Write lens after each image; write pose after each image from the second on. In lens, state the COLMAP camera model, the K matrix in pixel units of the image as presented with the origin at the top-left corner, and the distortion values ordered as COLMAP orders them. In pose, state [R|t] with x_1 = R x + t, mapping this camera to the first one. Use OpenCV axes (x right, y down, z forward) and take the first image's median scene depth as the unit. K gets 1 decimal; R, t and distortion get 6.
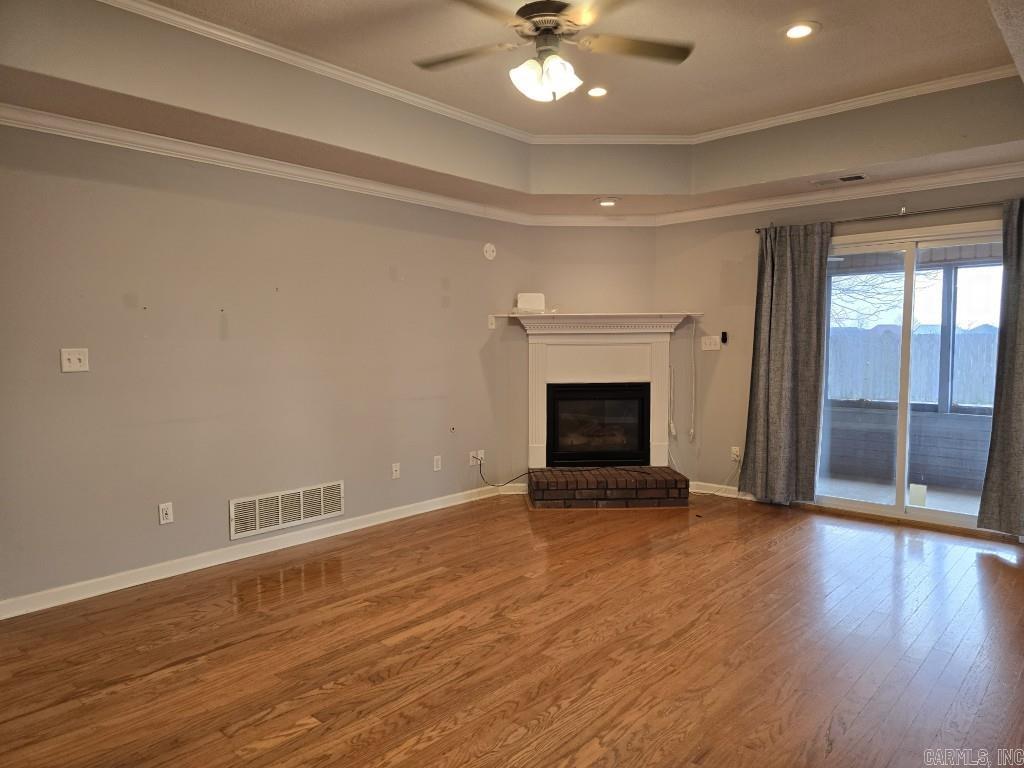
lens RADIAL K [[688.1, 0, 515.4], [0, 688.1, 385.7], [0, 0, 1]] dist [0.052256, -0.003264]
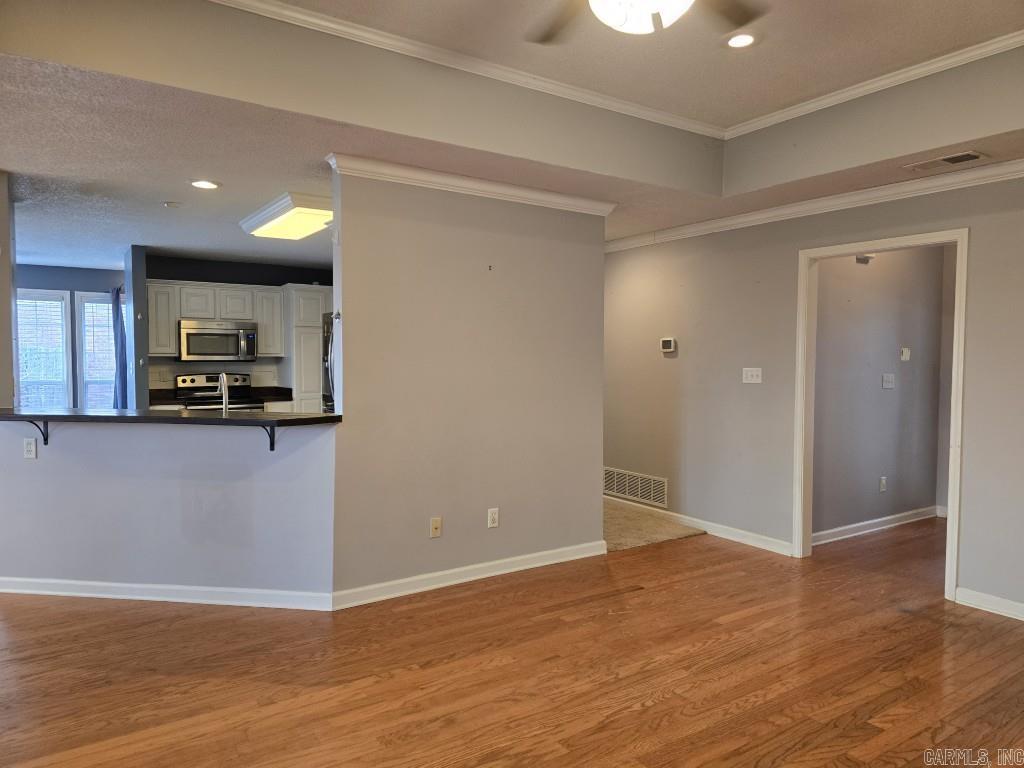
lens RADIAL K [[699.1, 0, 510.7], [0, 699.1, 383.0], [0, 0, 1]] dist [0.027795, -0.002828]
pose [[-0.970196, -0.008354, 0.242176, 0.000159], [0.016557, 0.994785, 0.100644, -0.090450], [-0.241754, 0.101655, -0.964998, 1.152718]]
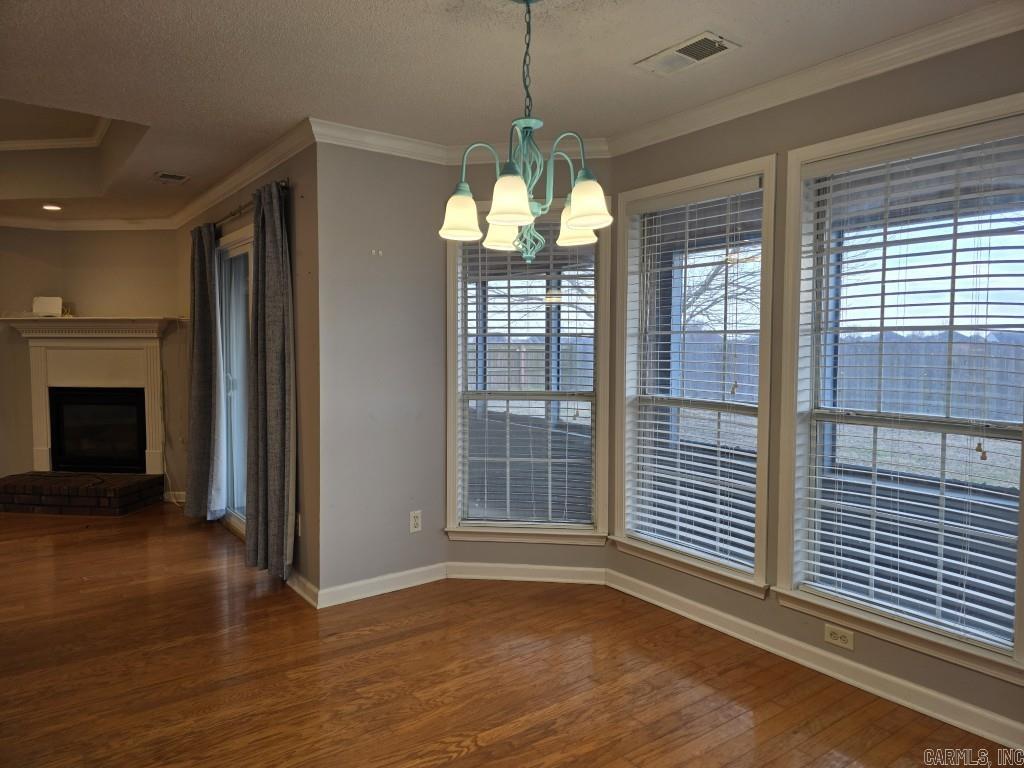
lens RADIAL K [[691.6, 0, 516.5], [0, 691.6, 386.1], [0, 0, 1]] dist [0.080391, -0.086517]
pose [[0.978117, 0.022666, -0.206815, 1.197714], [-0.024235, 0.999693, -0.005058, -0.020650], [0.206637, 0.009959, 0.978367, 0.179036]]
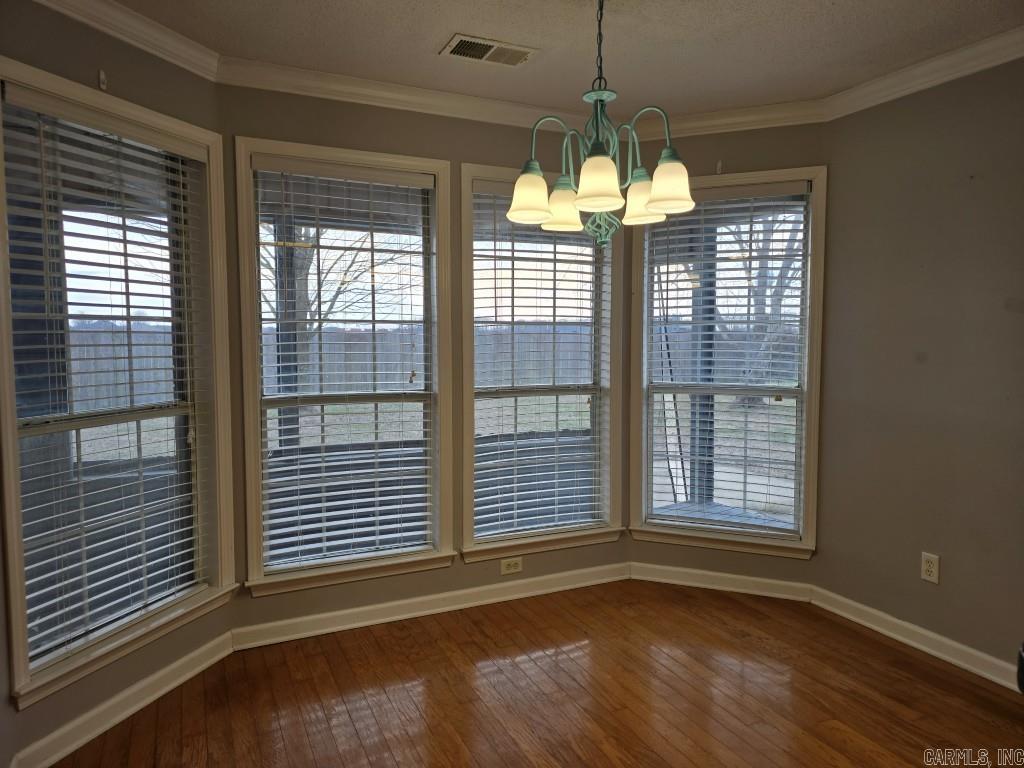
lens RADIAL K [[691.6, 0, 516.5], [0, 691.6, 386.1], [0, 0, 1]] dist [0.080391, -0.086517]
pose [[0.386468, -0.057900, 0.920484, 0.649711], [0.058537, 0.997555, 0.038171, -0.039099], [-0.920443, 0.039131, 0.388912, 0.533966]]
